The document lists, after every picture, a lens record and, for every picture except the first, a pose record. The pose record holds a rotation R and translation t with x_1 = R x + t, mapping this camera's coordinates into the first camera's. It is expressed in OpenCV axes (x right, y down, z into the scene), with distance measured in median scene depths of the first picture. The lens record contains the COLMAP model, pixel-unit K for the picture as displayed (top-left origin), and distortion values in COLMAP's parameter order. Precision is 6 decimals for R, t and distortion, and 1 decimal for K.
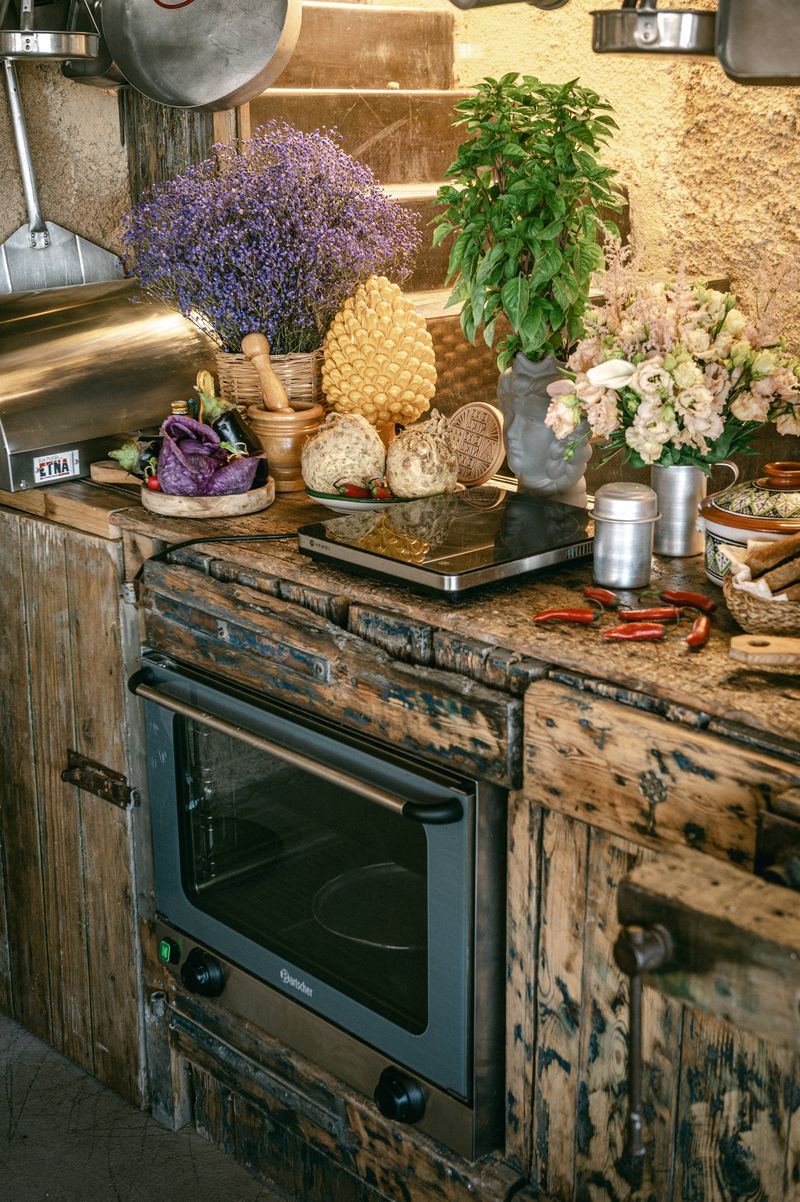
lens RADIAL K [[1721.7, 0, 404.2], [0, 1721.7, 604.4], [0, 0, 1]] dist [0.026858, 0.000000]
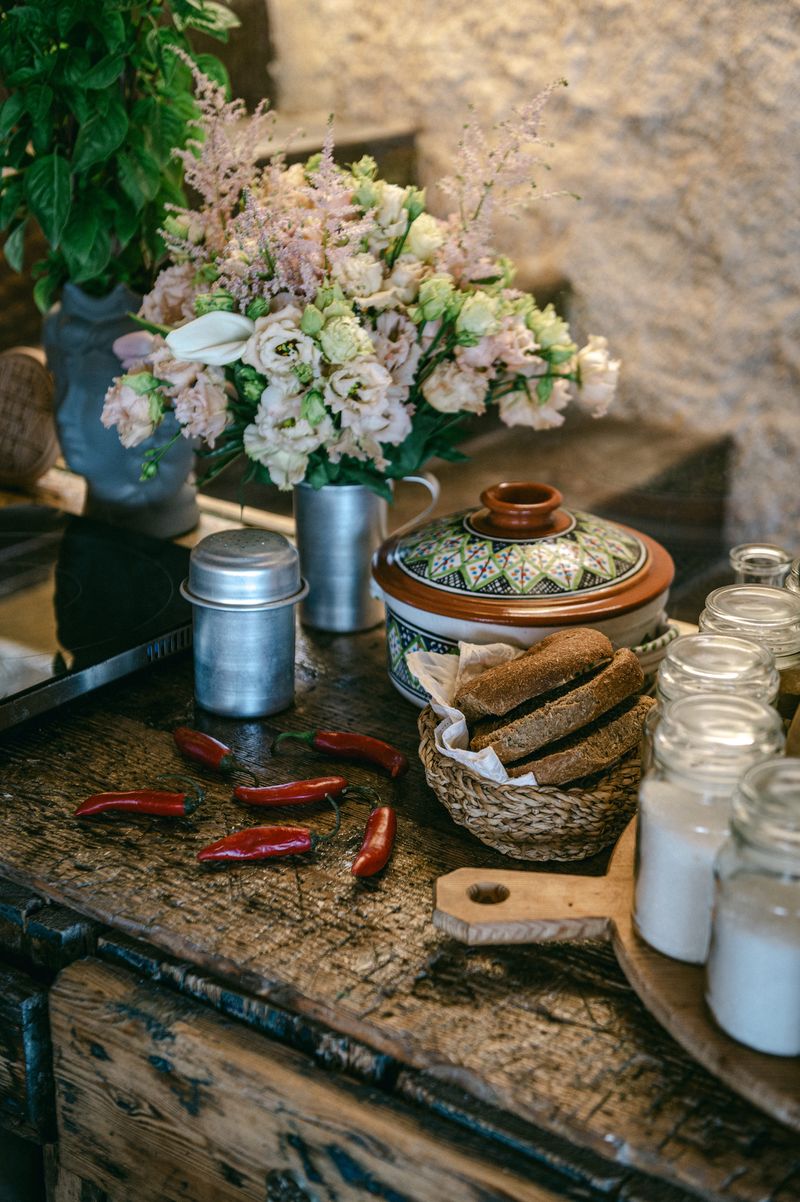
lens RADIAL K [[1847.2, 0, 396.3], [0, 1847.2, 596.1], [0, 0, 1]] dist [0.023351, 0.000000]
pose [[0.985563, -0.044402, 0.163384, 0.078739], [0.031562, 0.996266, 0.080365, -0.097708], [-0.166342, -0.074048, 0.983284, 0.398874]]
